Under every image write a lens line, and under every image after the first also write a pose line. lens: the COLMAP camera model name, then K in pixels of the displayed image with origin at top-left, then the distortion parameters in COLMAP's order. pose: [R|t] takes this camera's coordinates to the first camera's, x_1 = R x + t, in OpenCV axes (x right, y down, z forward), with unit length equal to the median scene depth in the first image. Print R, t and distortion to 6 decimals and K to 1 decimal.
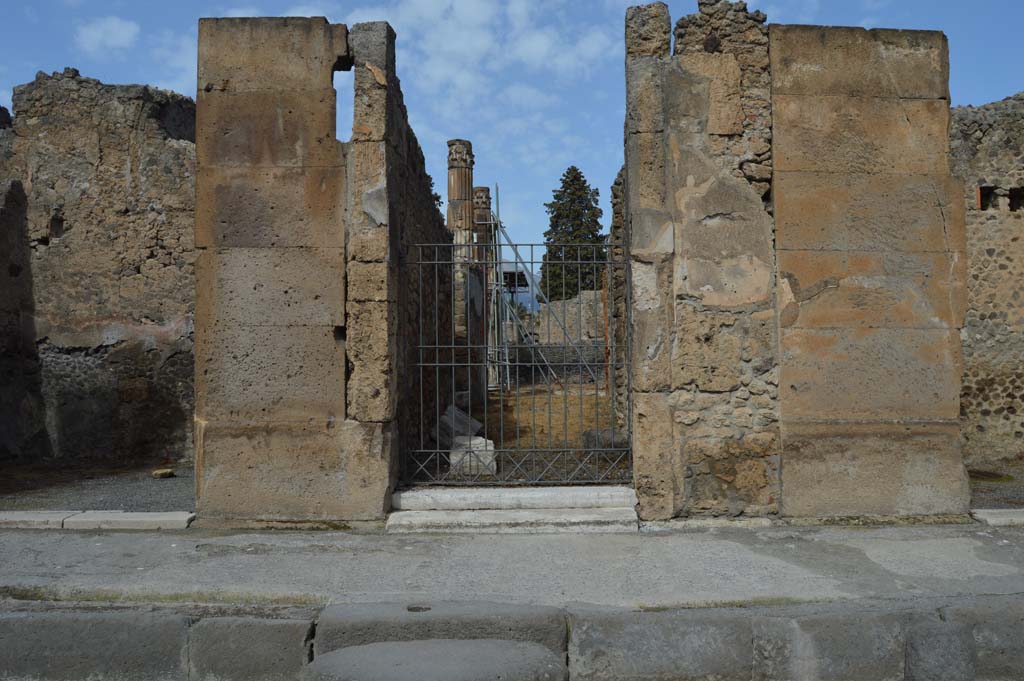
lens RADIAL K [[981.8, 0, 512.1], [0, 981.8, 340.7], [0, 0, 1]] dist [-0.000403, 0.000129]
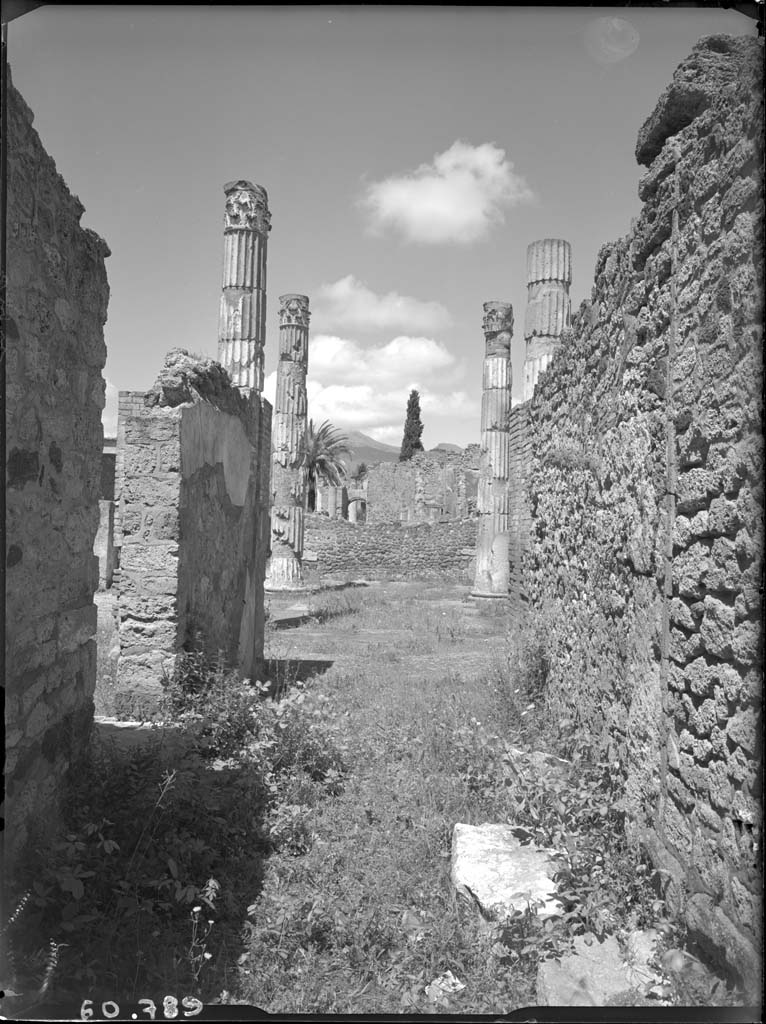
lens RADIAL K [[796.6, 0, 389.5], [0, 796.6, 509.4], [0, 0, 1]] dist [0.005499, -0.000097]
pose [[0.998037, 0.041222, 0.047152, 0.007521], [-0.041847, 0.999048, 0.012337, -0.011377], [-0.046599, -0.014286, 0.998812, 0.254976]]
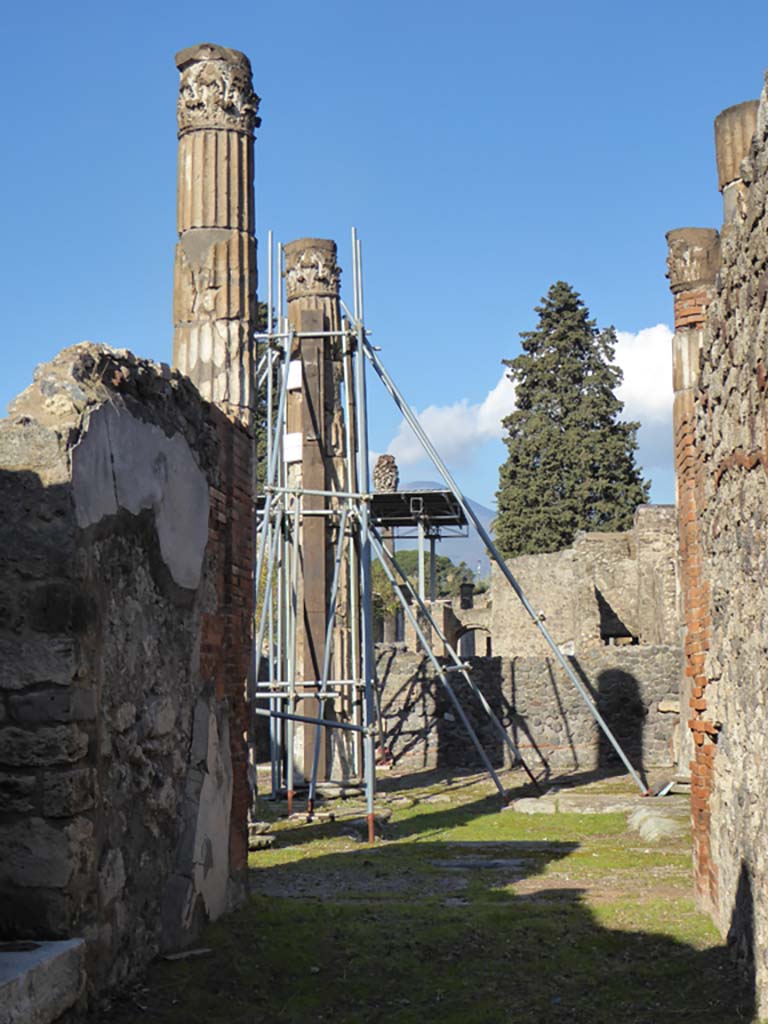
lens RADIAL K [[1526.8, 0, 380.4], [0, 1526.8, 521.1], [0, 0, 1]] dist [-0.000038, 0.000000]
pose [[0.998393, -0.005497, -0.056410, 0.014170], [0.001600, 0.997623, -0.068897, -0.006376], [0.056654, 0.068696, 0.996028, 0.245469]]
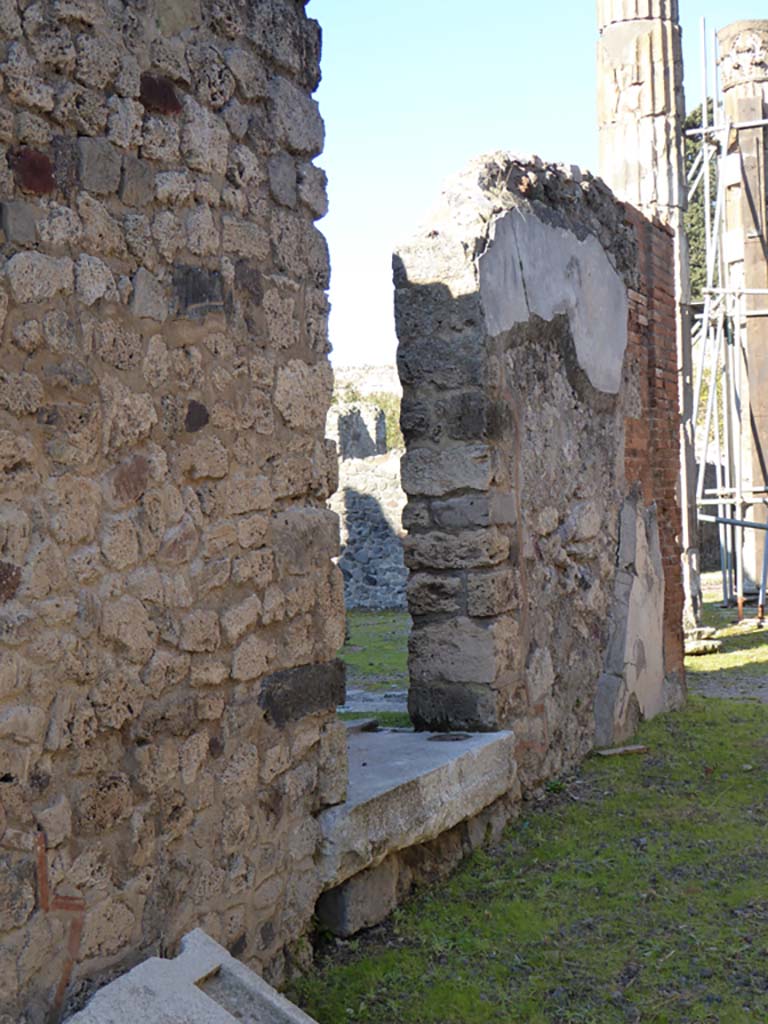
lens RADIAL K [[1526.8, 0, 379.2], [0, 1526.8, 516.7], [0, 0, 1]] dist [-0.000038, 0.000000]
pose [[0.938247, -0.021480, -0.345298, 0.016680], [0.039302, 0.998227, 0.044693, -0.005724], [0.343726, -0.055504, 0.937428, 0.245539]]
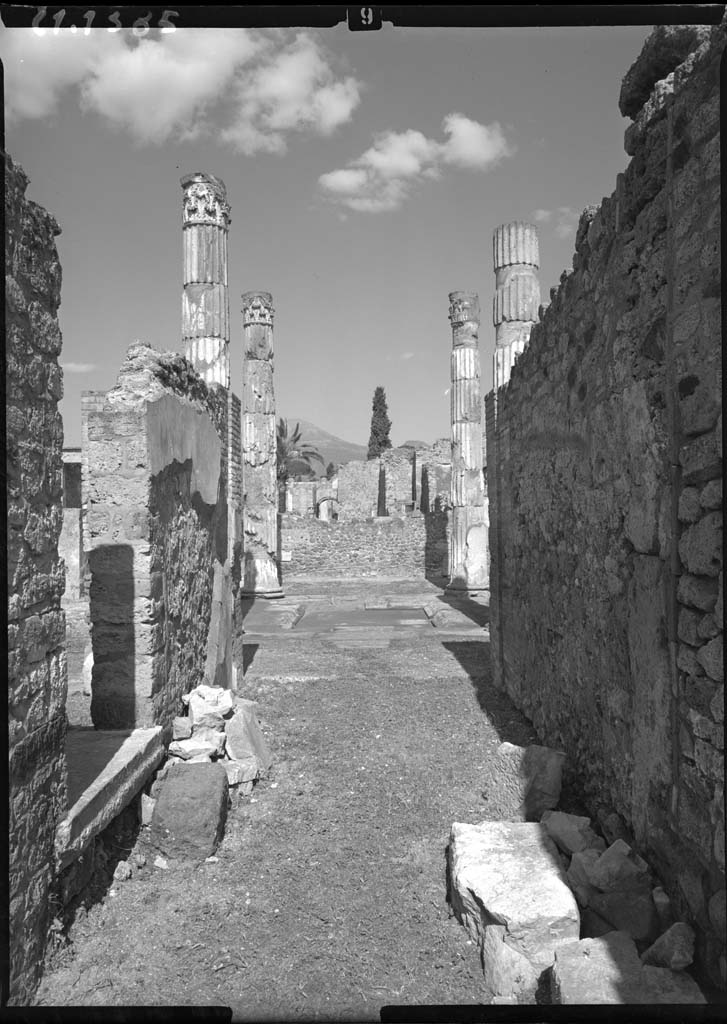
lens RADIAL K [[792.1, 0, 360.4], [0, 792.1, 530.8], [0, 0, 1]] dist [0.008347, 0.000888]
pose [[0.998857, 0.000068, 0.047792, 0.006854], [-0.002028, 0.999159, 0.040963, -0.010465], [-0.047749, -0.041013, 0.998017, 0.258965]]
